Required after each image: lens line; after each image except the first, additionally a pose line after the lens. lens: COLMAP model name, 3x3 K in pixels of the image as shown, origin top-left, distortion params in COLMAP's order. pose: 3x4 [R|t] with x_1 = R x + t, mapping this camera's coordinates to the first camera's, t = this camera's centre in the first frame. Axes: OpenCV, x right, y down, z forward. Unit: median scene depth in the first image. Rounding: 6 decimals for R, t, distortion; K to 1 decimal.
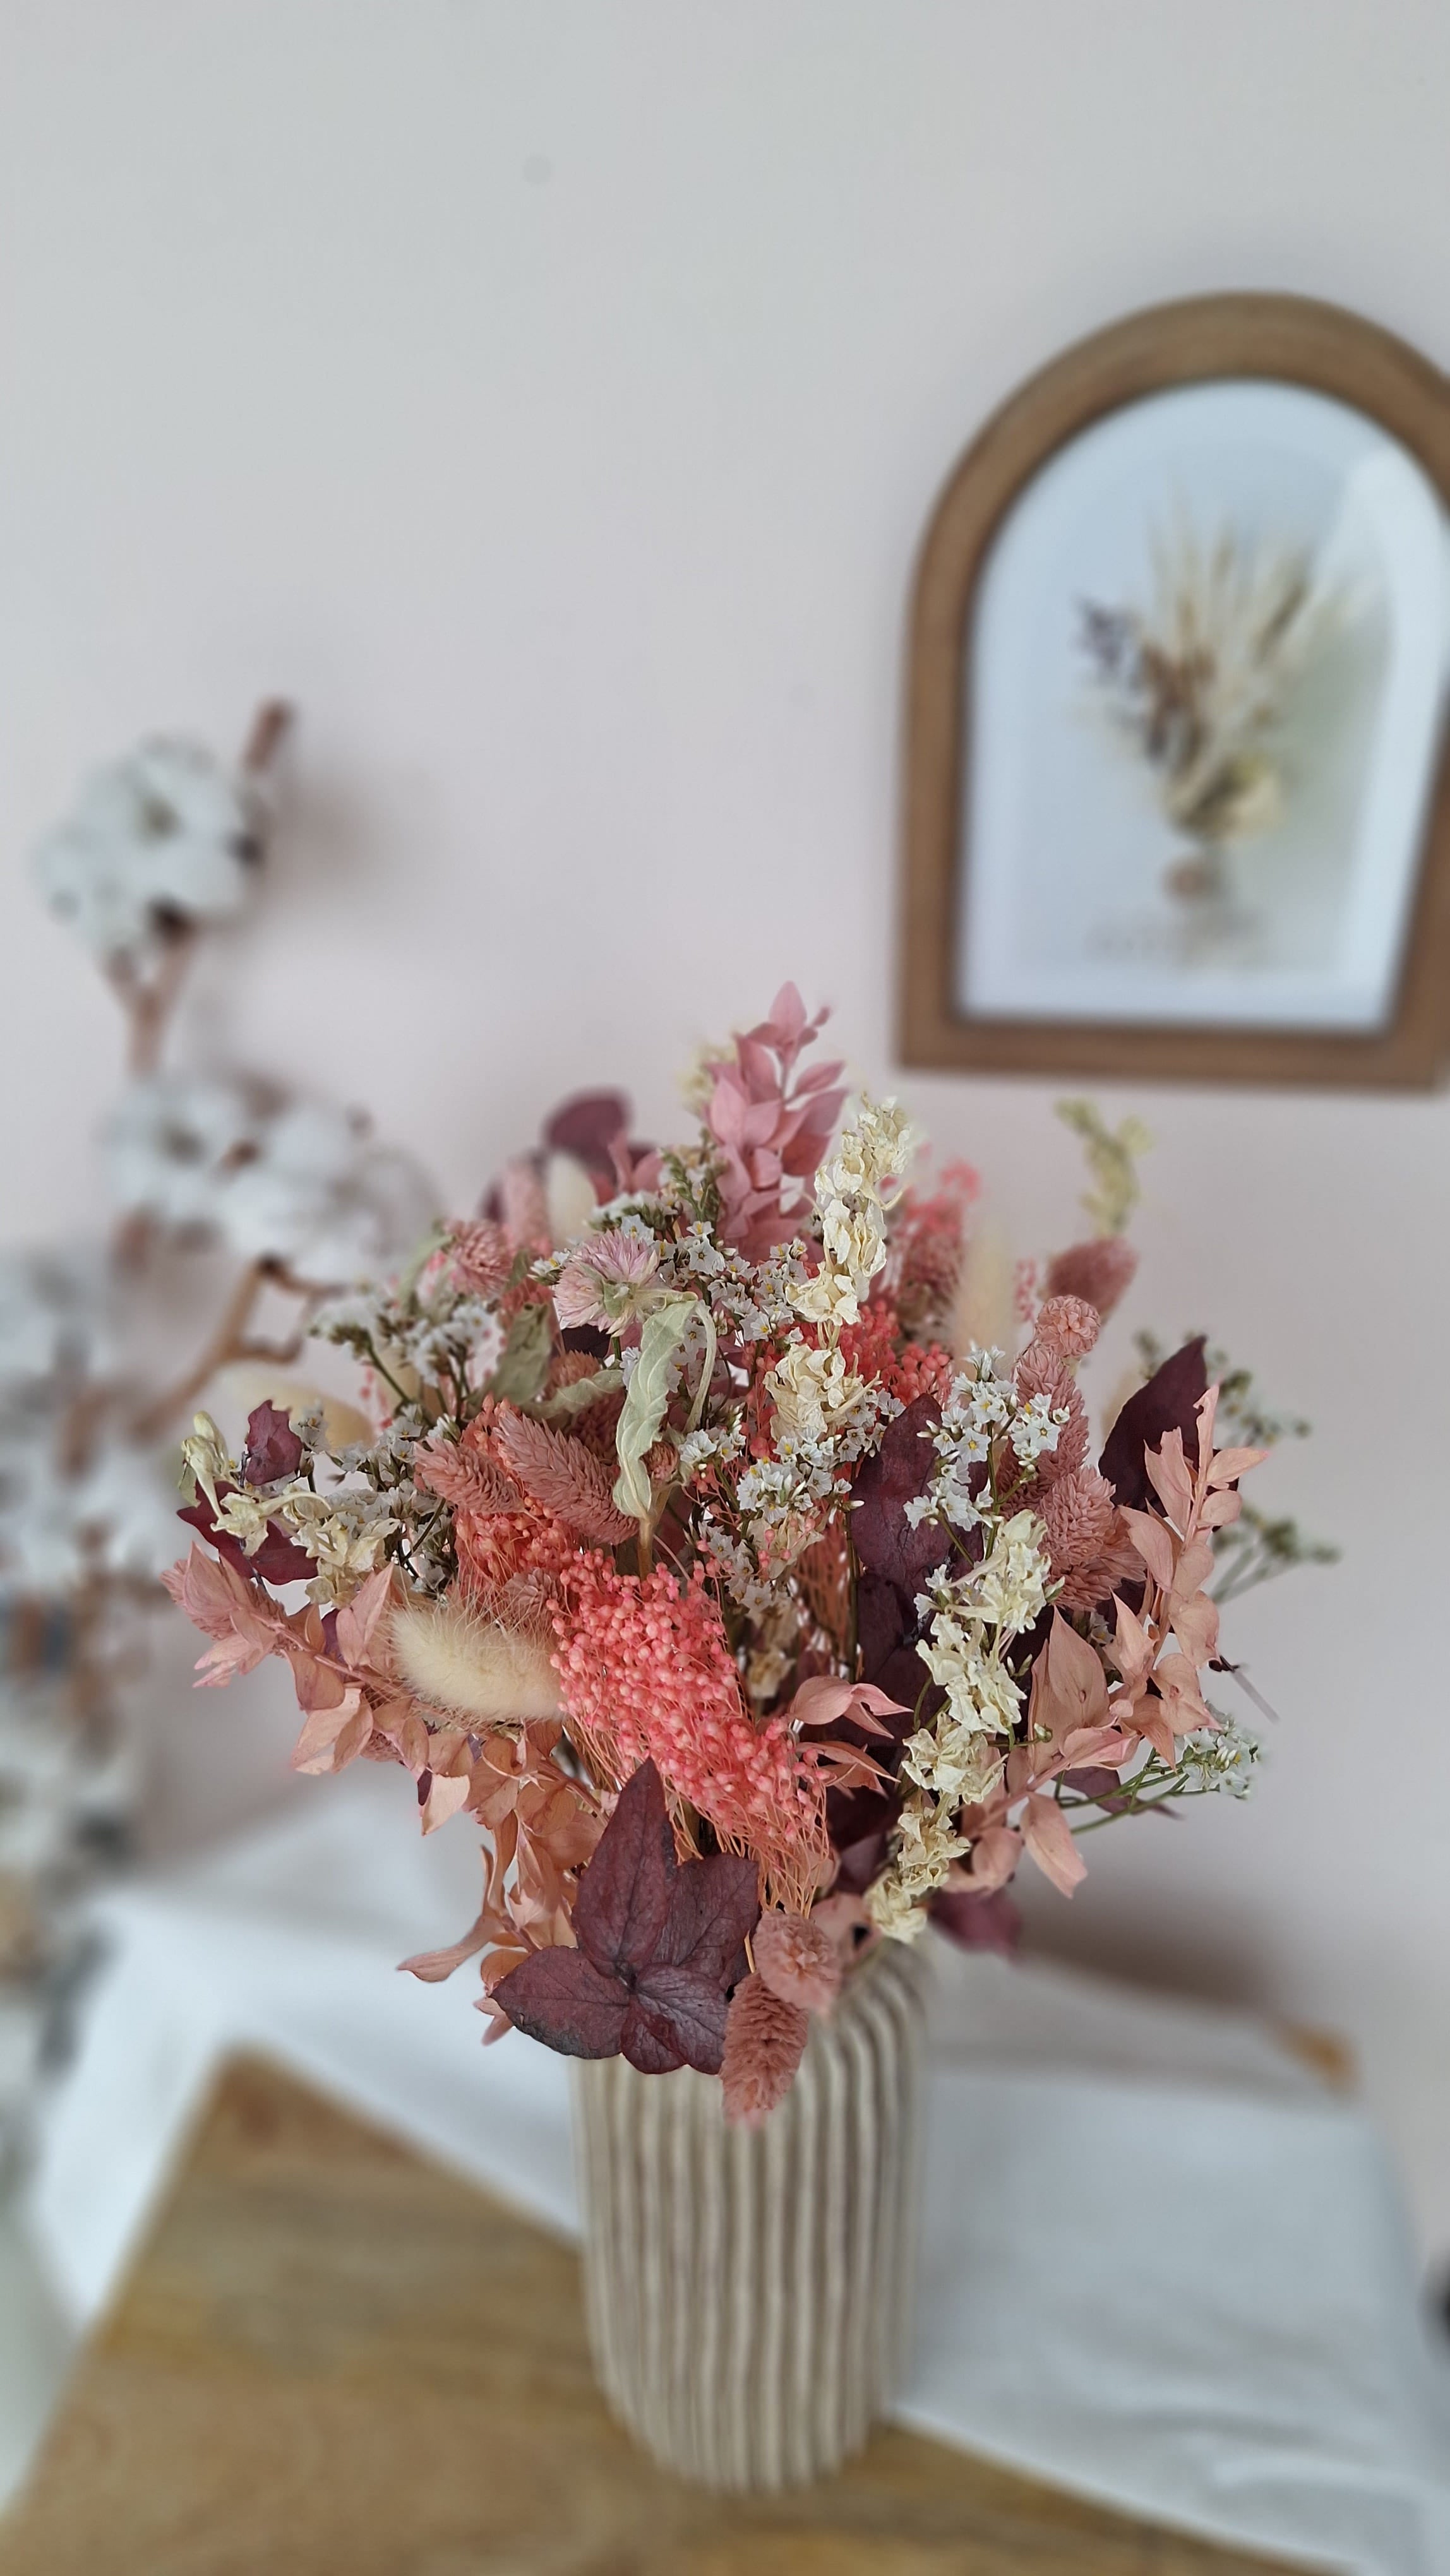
lens RADIAL K [[2039.2, 0, 718.1], [0, 2039.2, 1217.8], [0, 0, 1]] dist [0.146730, -0.002647]
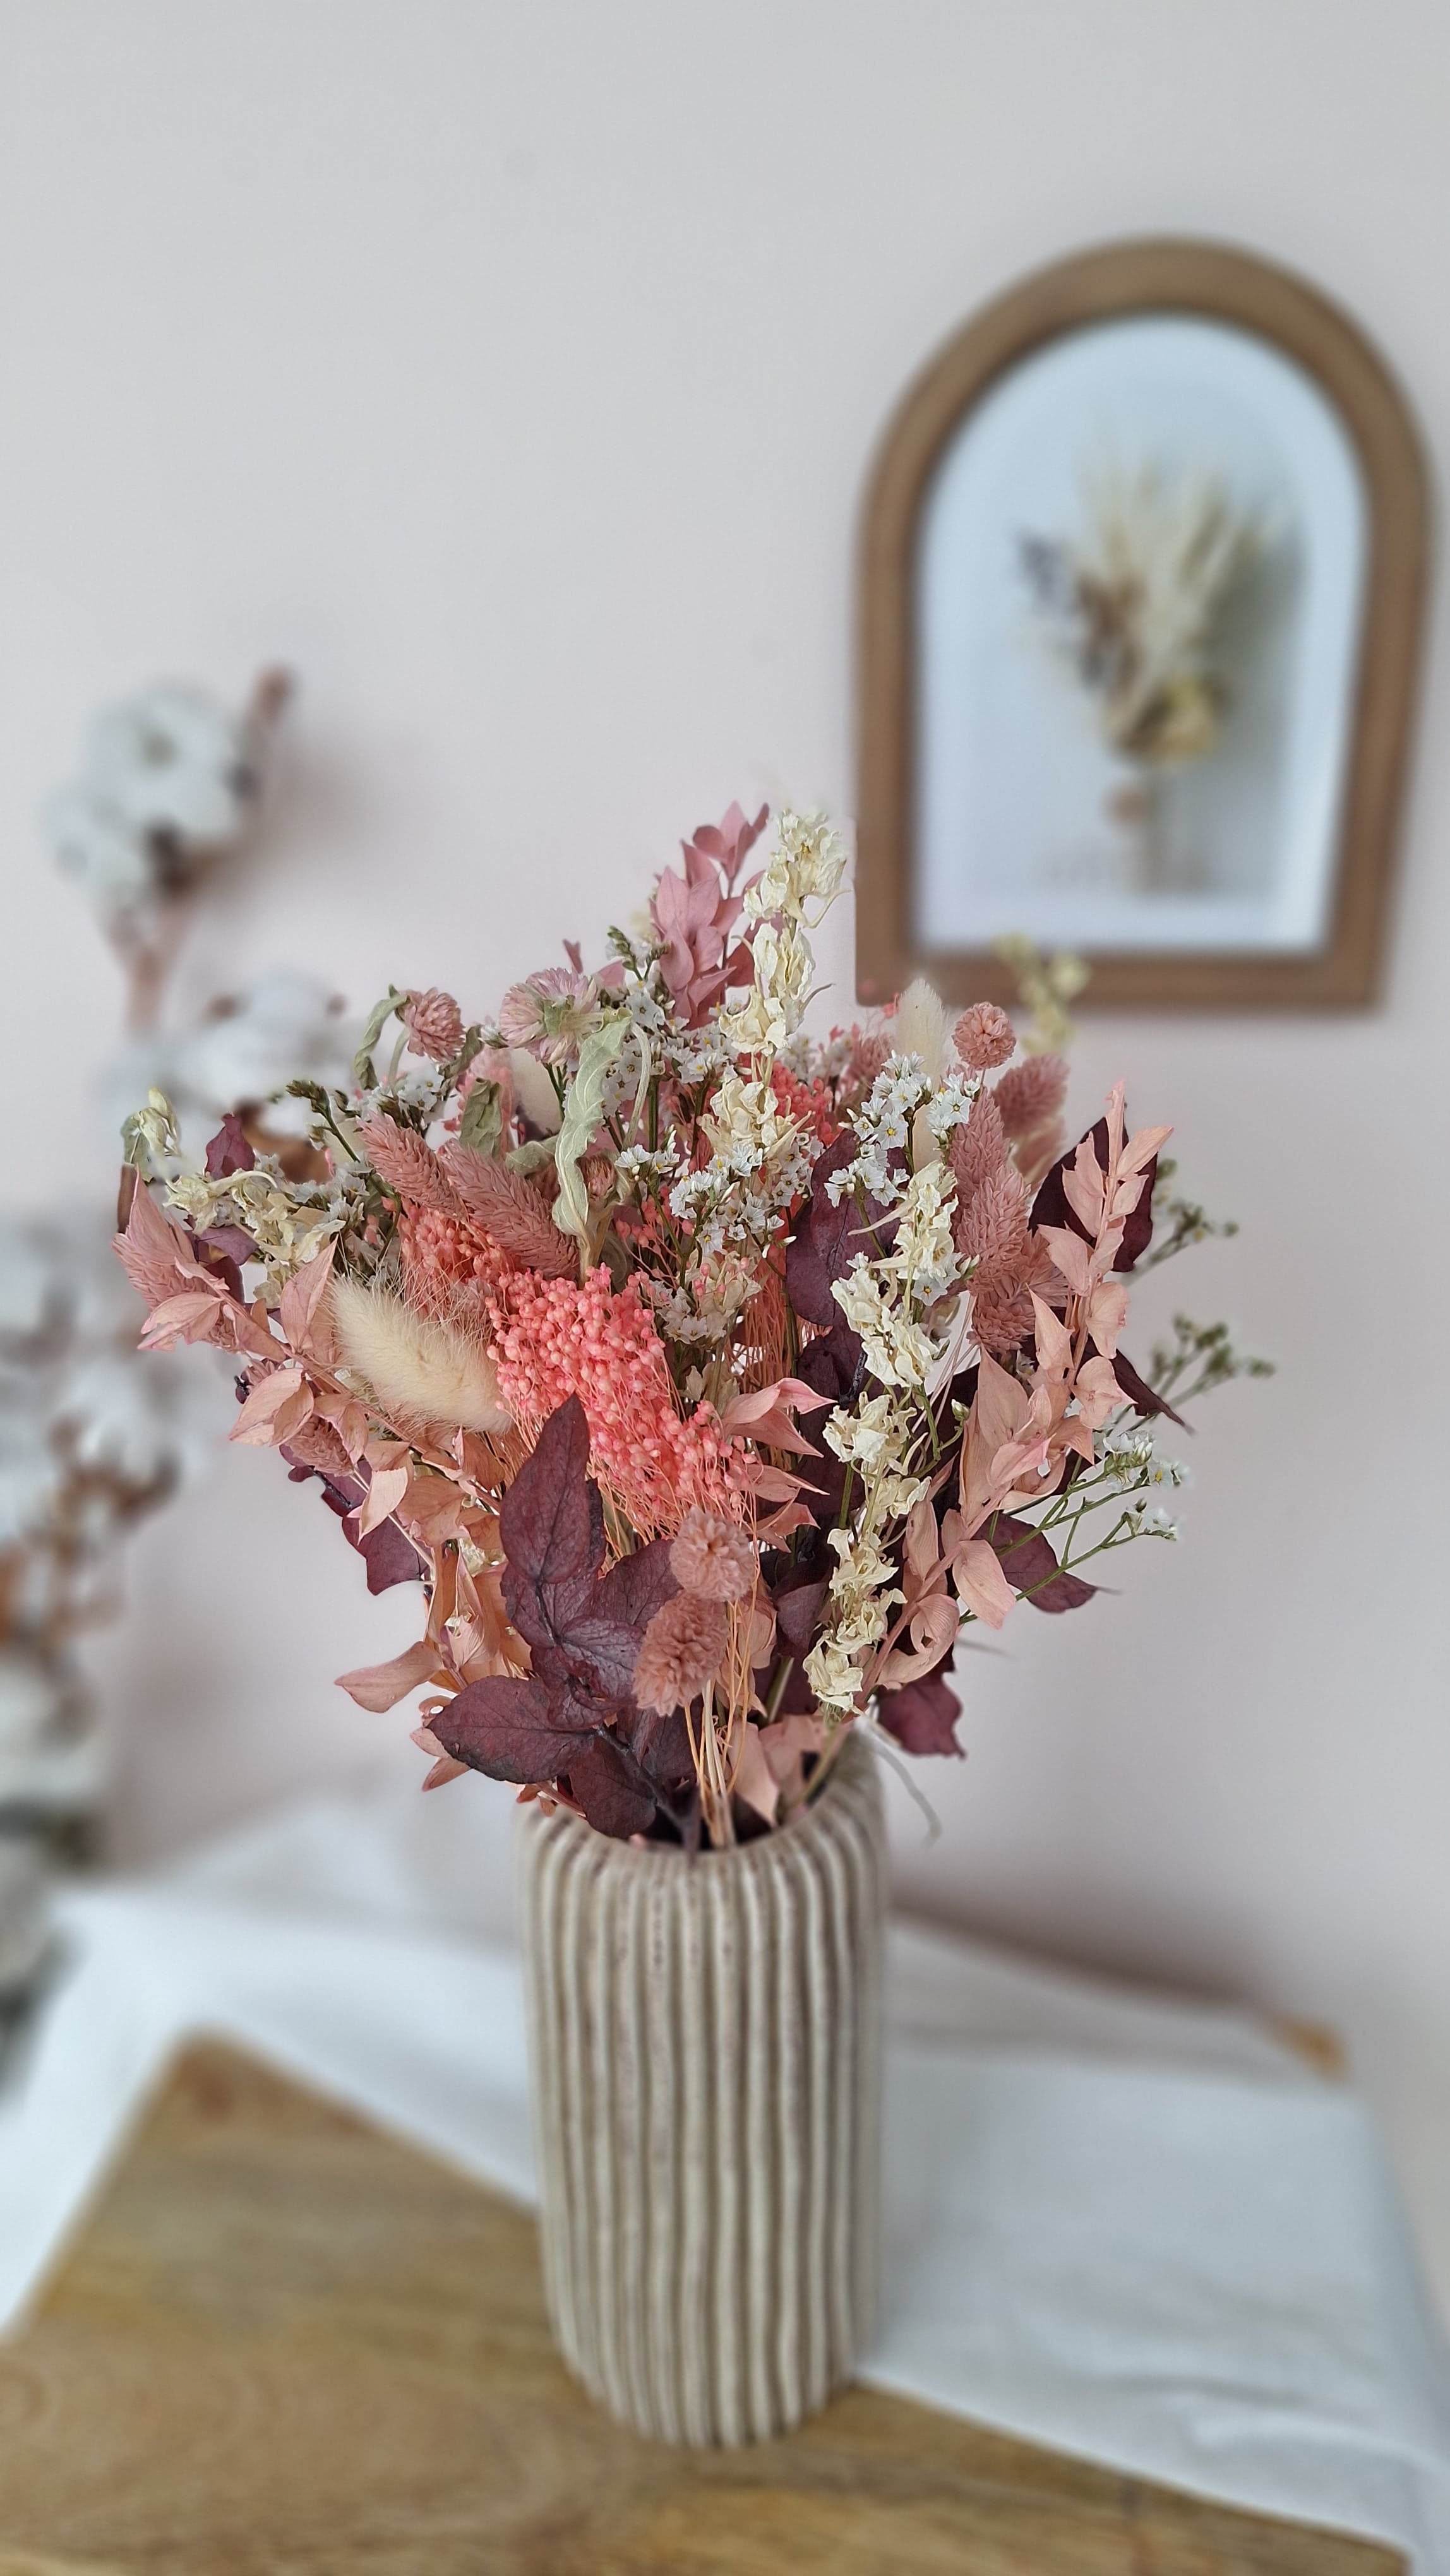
lens RADIAL K [[2039.2, 0, 718.1], [0, 2039.2, 1217.8], [0, 0, 1]] dist [0.146730, -0.002647]
pose [[0.999892, 0.002321, -0.014515, 0.036507], [-0.004405, 0.989385, -0.145248, 0.218879], [0.014024, 0.145296, 0.989289, -0.020461]]
